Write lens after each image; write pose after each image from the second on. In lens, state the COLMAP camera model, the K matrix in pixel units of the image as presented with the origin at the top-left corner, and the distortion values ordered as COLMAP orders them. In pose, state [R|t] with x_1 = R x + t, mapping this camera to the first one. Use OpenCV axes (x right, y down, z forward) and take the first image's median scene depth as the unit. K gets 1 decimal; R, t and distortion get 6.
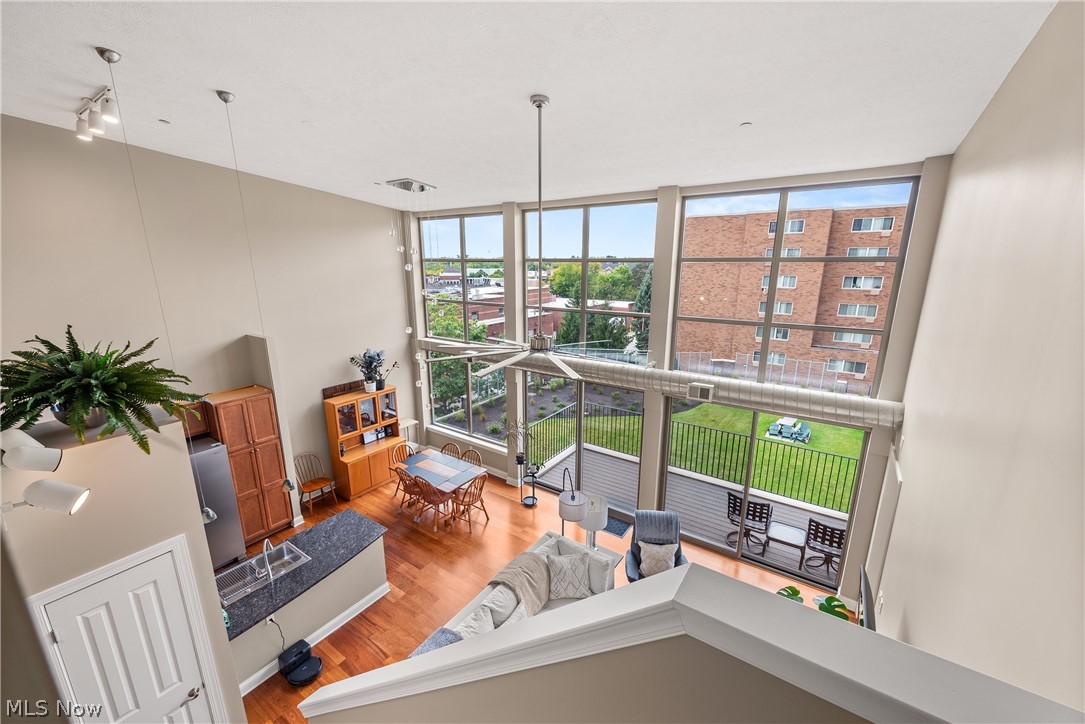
lens RADIAL K [[429.5, 0, 544.8], [0, 429.5, 368.5], [0, 0, 1]] dist [0.002418, 0.000030]
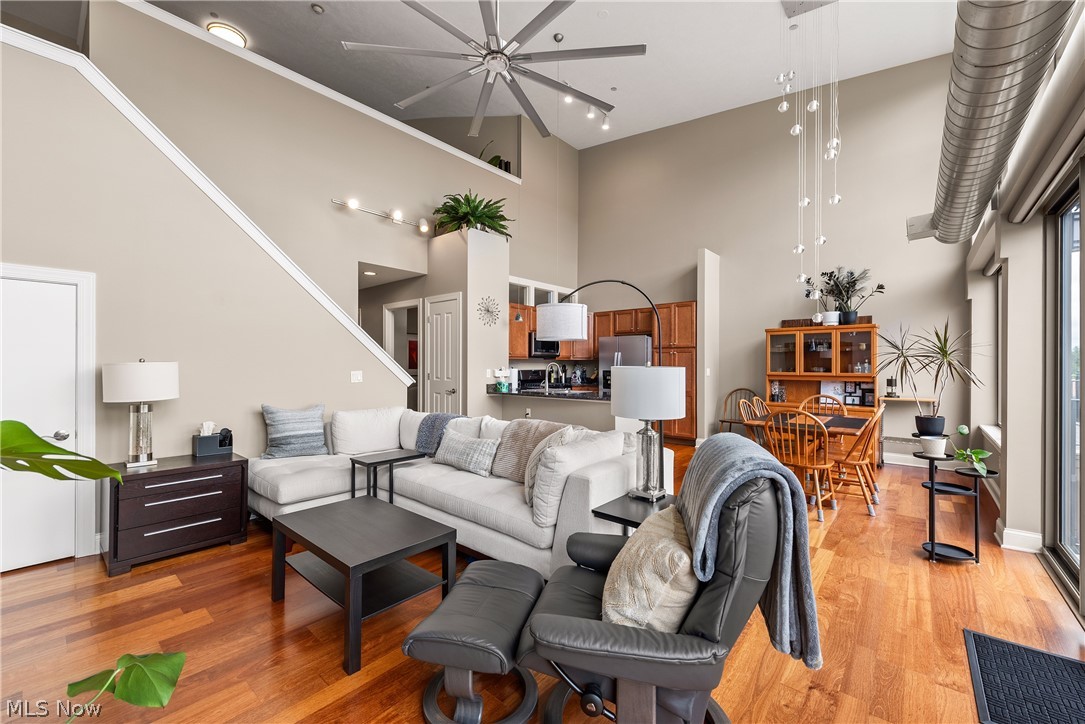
lens RADIAL K [[435.9, 0, 542.5], [0, 435.9, 362.0], [0, 0, 1]] dist [-0.000288, 0.000005]
pose [[-0.101156, -0.003876, -0.994863, 0.381453], [-0.243363, 0.969709, 0.020967, 0.222448], [0.964646, 0.244234, -0.099035, 0.647836]]
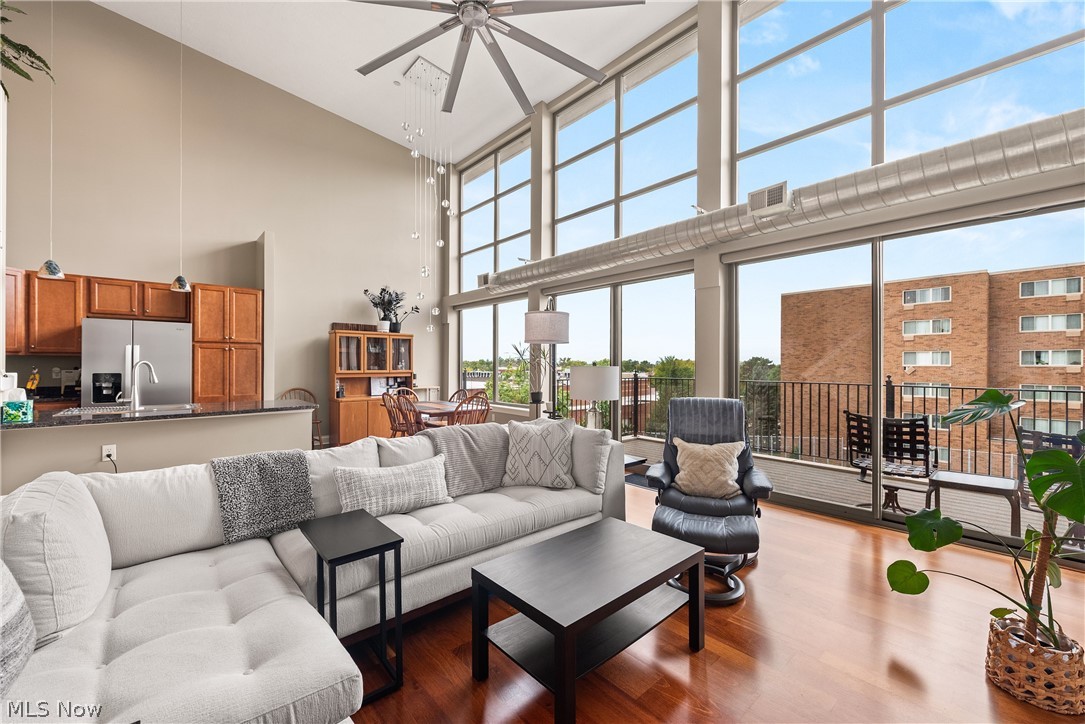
lens RADIAL K [[435.9, 0, 542.5], [0, 435.9, 362.0], [0, 0, 1]] dist [-0.000288, 0.000005]
pose [[0.972444, 0.002434, -0.233124, 0.127523], [-0.059624, 0.969287, -0.238594, 0.319720], [0.225384, 0.245919, 0.942723, 0.253411]]
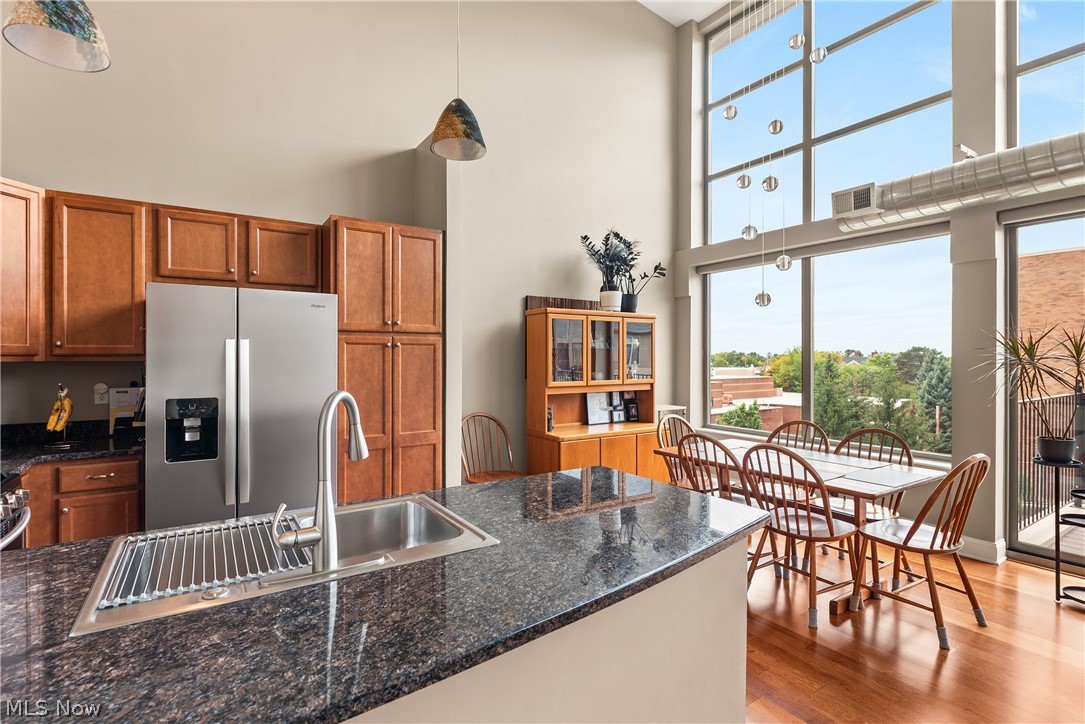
lens RADIAL K [[523.7, 0, 542.1], [0, 523.7, 355.4], [0, 0, 1]] dist [0.003897, 0.000430]
pose [[0.926227, 0.000937, -0.376966, -0.261221], [-0.092541, 0.969962, -0.224968, 0.254794], [0.365431, 0.243256, 0.898491, 0.459670]]
